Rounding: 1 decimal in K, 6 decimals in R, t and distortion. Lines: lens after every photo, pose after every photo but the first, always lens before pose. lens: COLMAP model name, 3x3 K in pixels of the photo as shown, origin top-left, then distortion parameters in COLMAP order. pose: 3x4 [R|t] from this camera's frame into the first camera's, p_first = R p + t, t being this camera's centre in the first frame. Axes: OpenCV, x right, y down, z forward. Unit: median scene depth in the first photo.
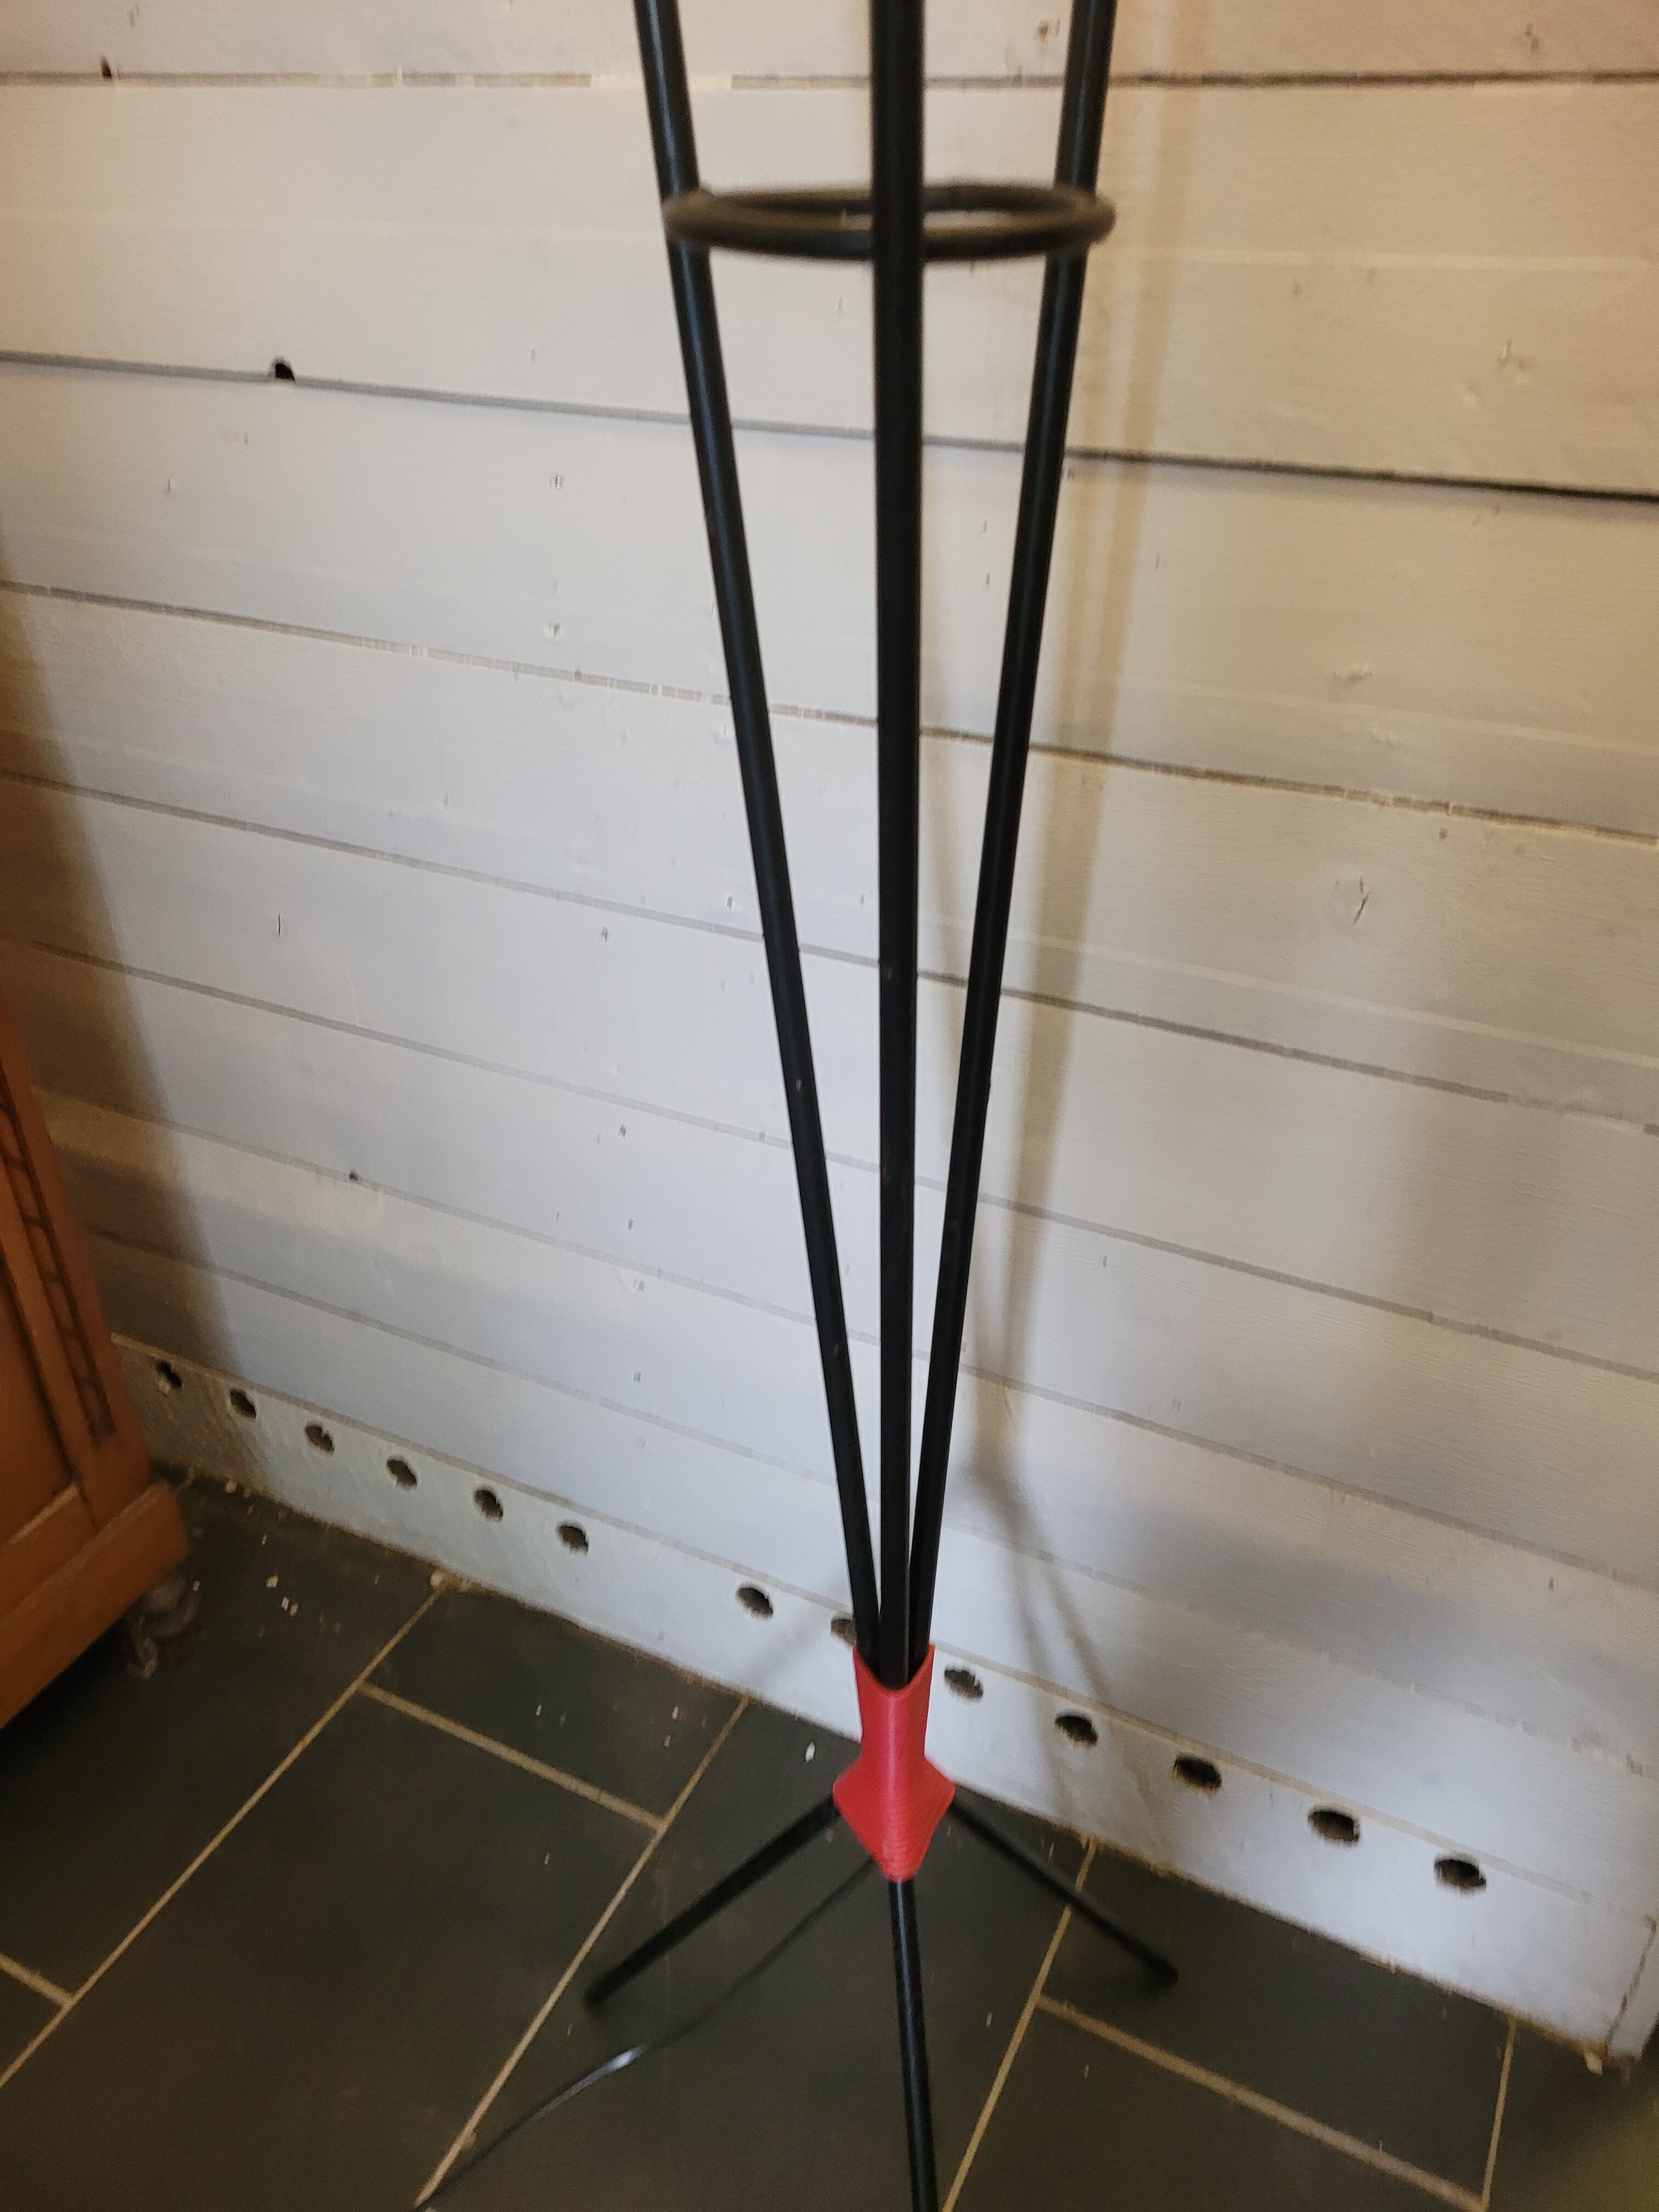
lens RADIAL K [[1679.8, 0, 833.6], [0, 1679.8, 1113.0], [0, 0, 1]] dist [0.028372, -0.008271]
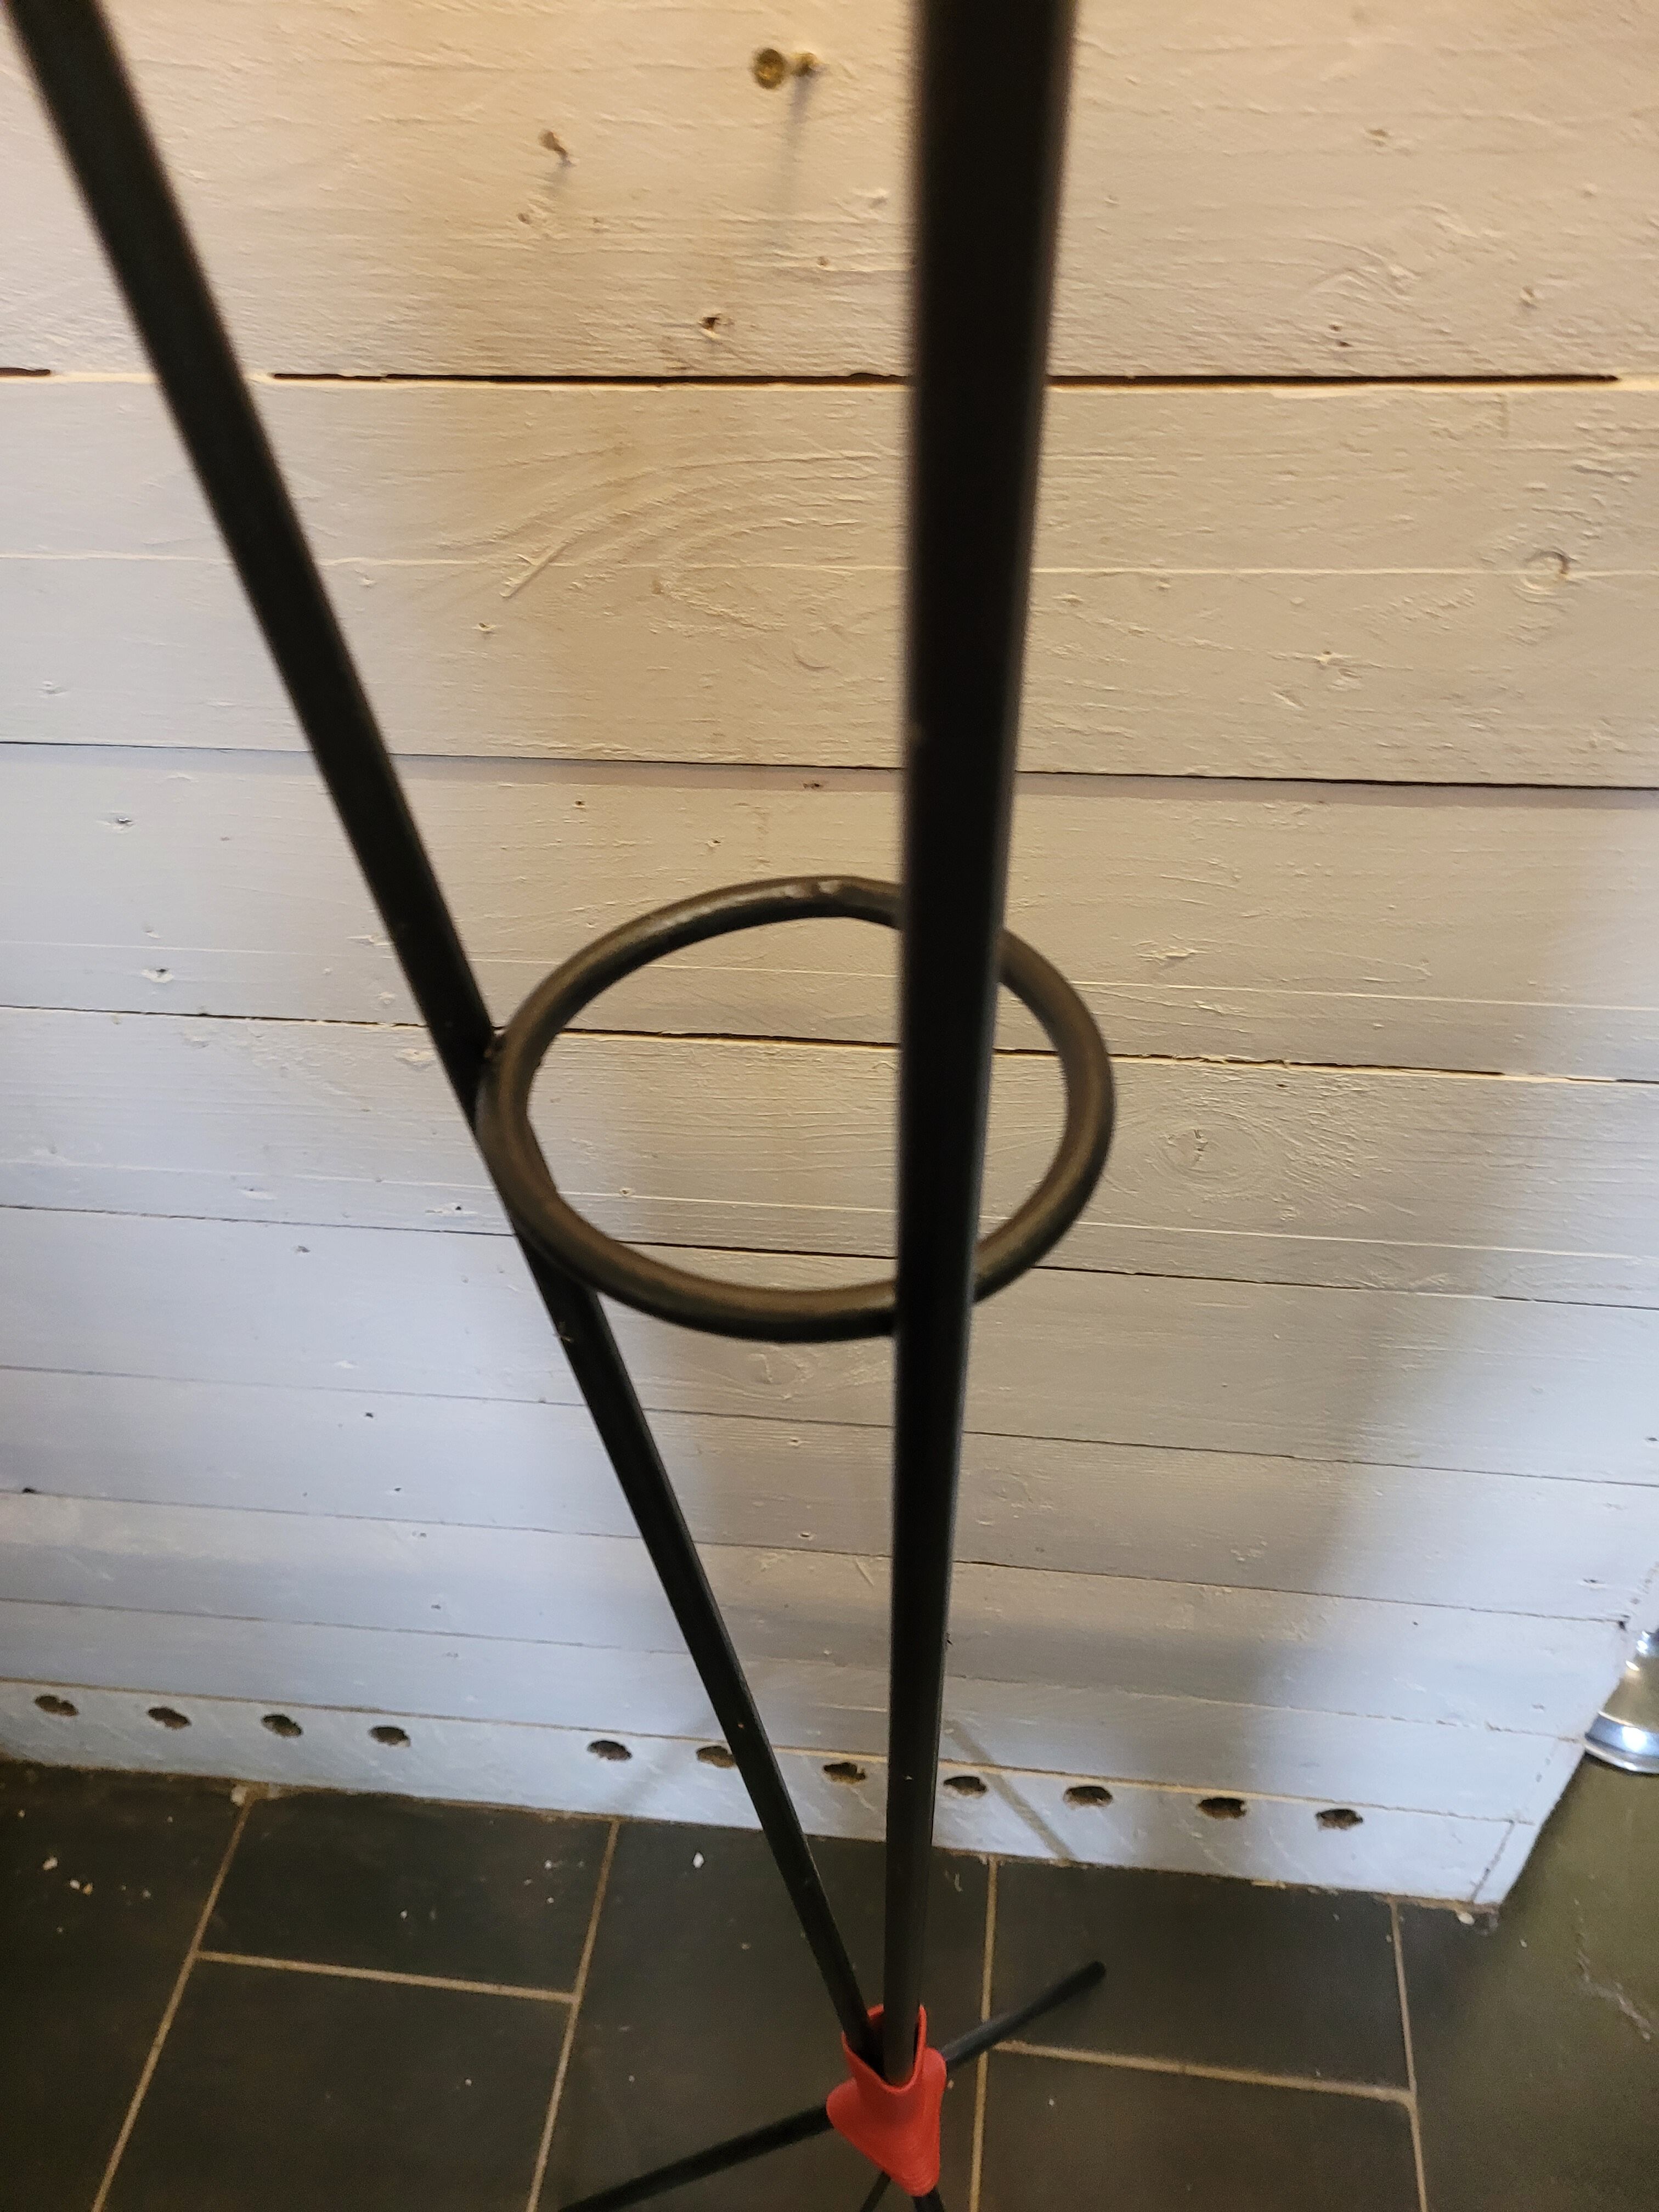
lens RADIAL K [[1669.1, 0, 853.2], [0, 1669.1, 1086.3], [0, 0, 1]] dist [0.049636, -0.054413]
pose [[0.940019, -0.253931, 0.227778, -0.041610], [0.207725, 0.955765, 0.208241, -0.258170], [-0.270581, -0.148435, 0.951185, 0.125548]]
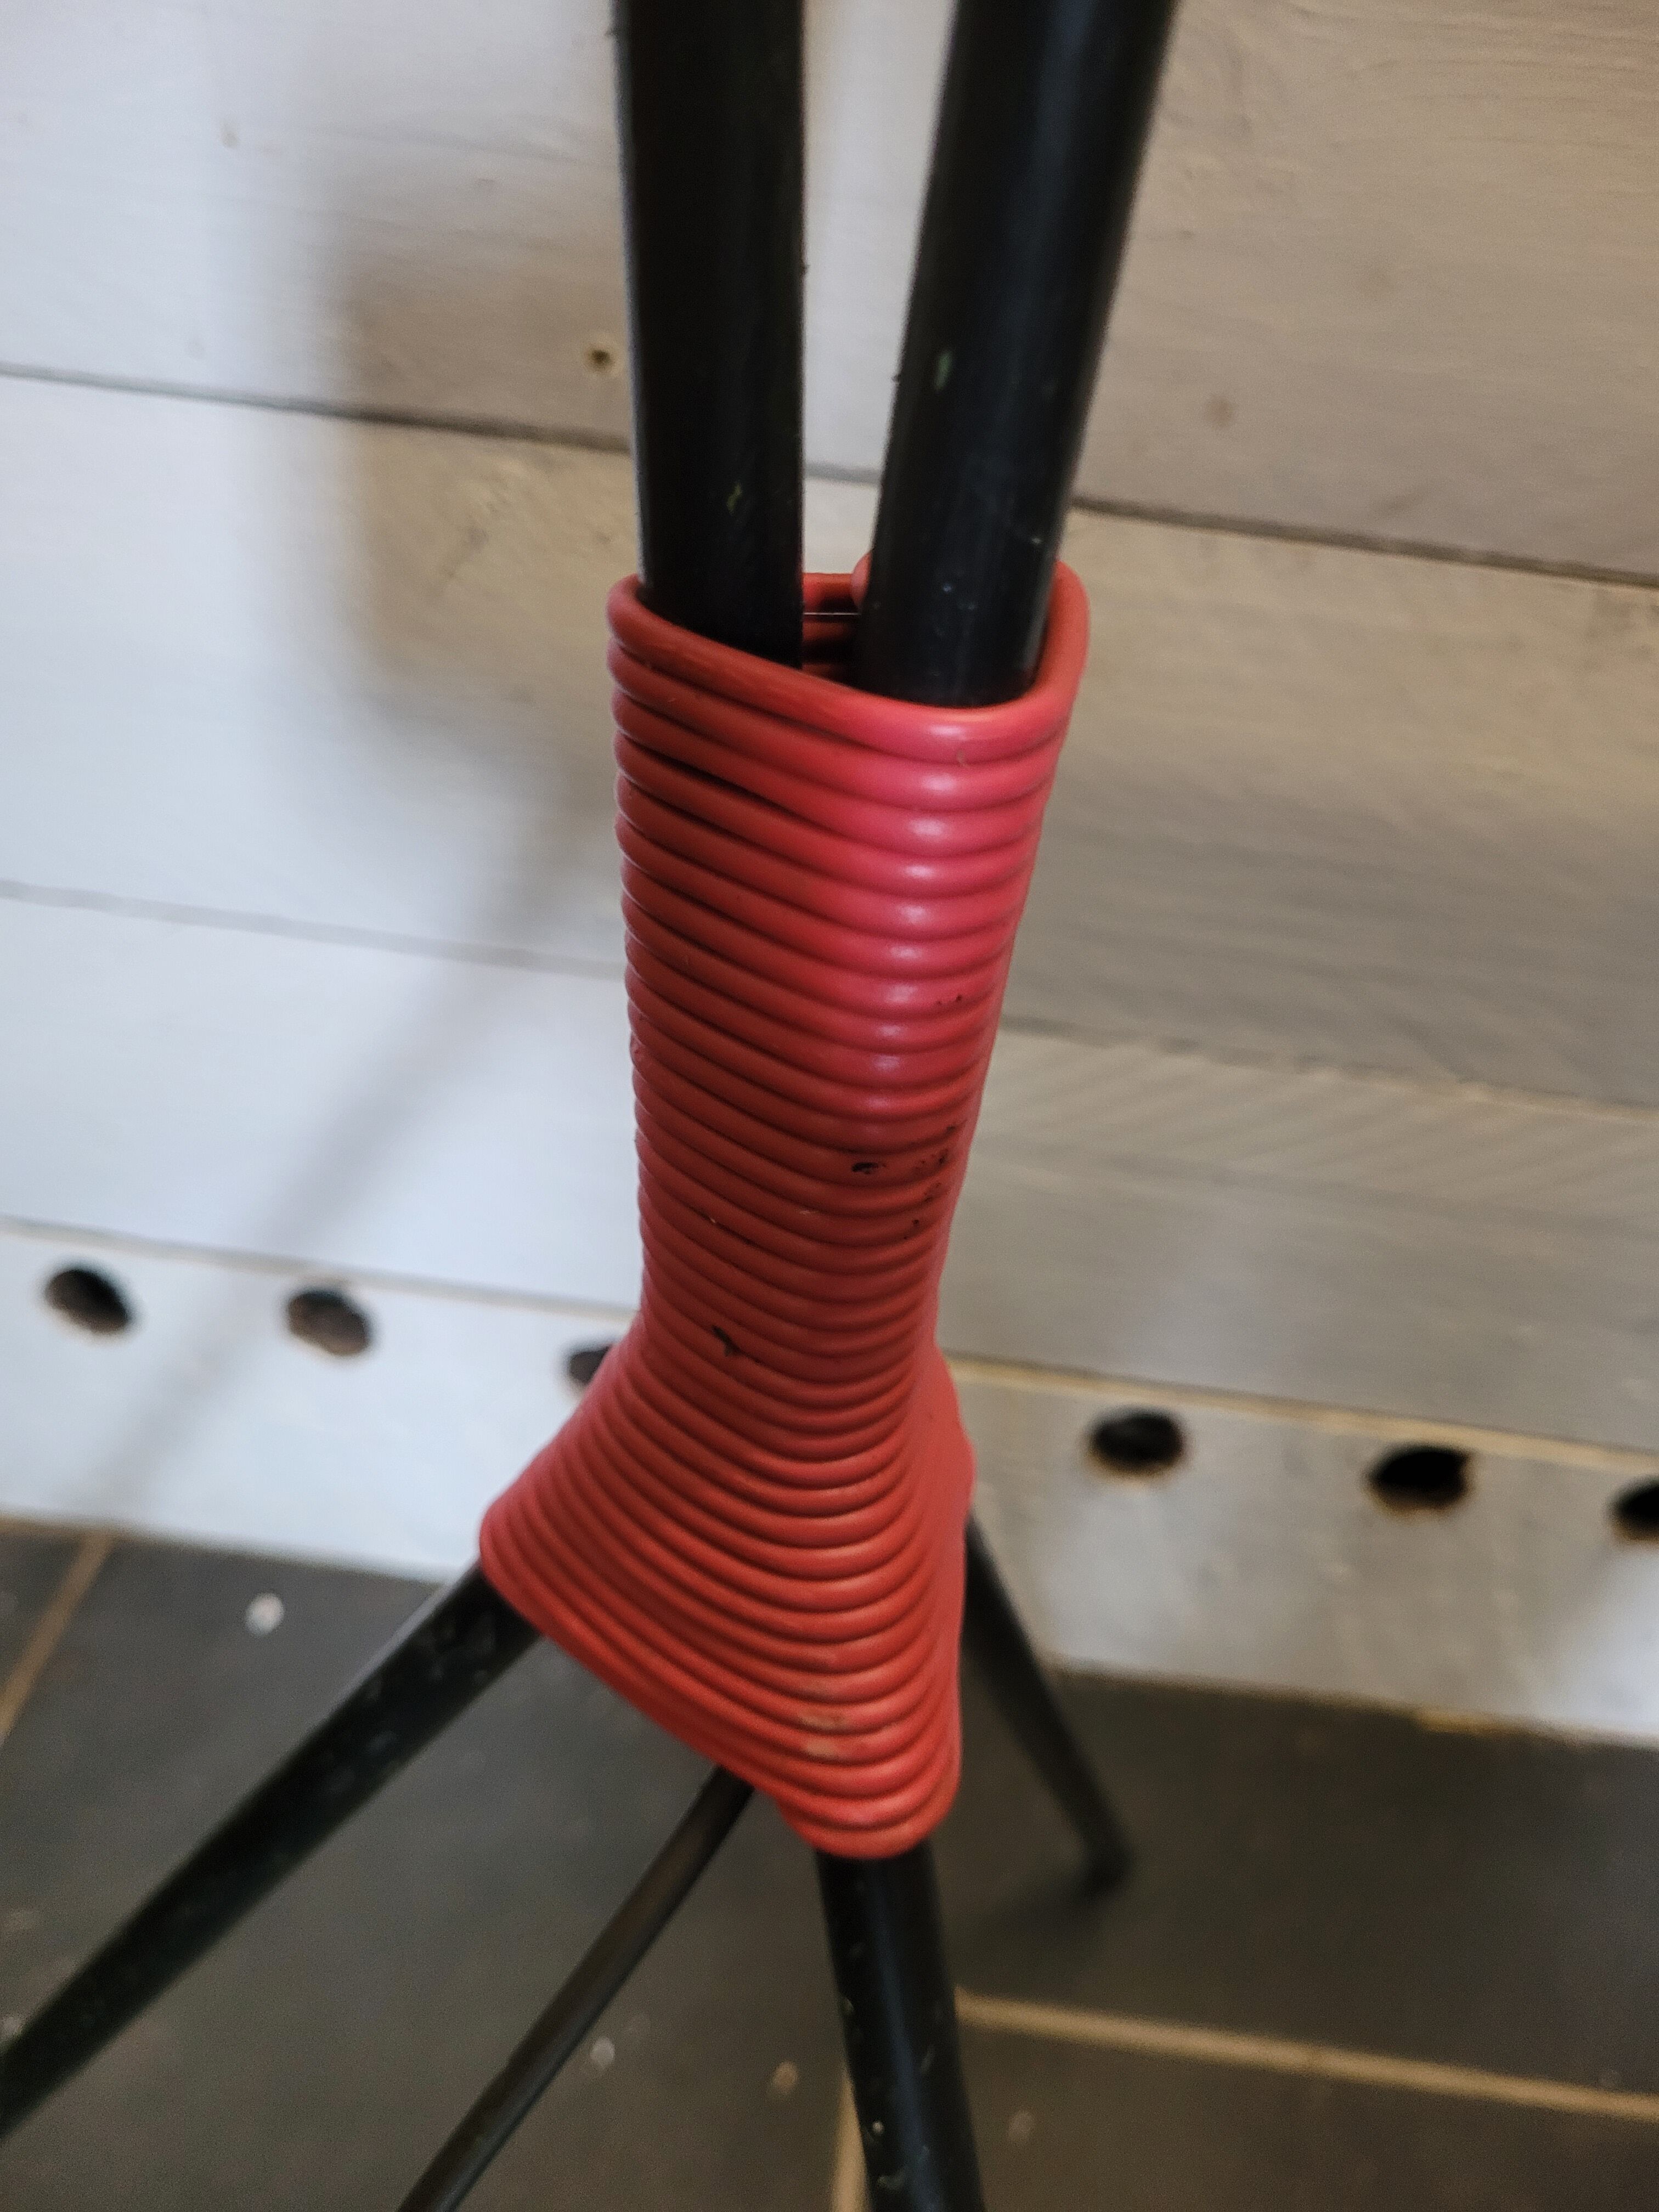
lens RADIAL K [[1756.9, 0, 865.6], [0, 1756.9, 1114.1], [0, 0, 1]] dist [0.048884, -0.068759]
pose [[0.924083, -0.121132, 0.362488, -0.022954], [0.093526, 0.991280, 0.092831, 0.238887], [-0.370572, -0.051882, 0.927354, 0.557554]]
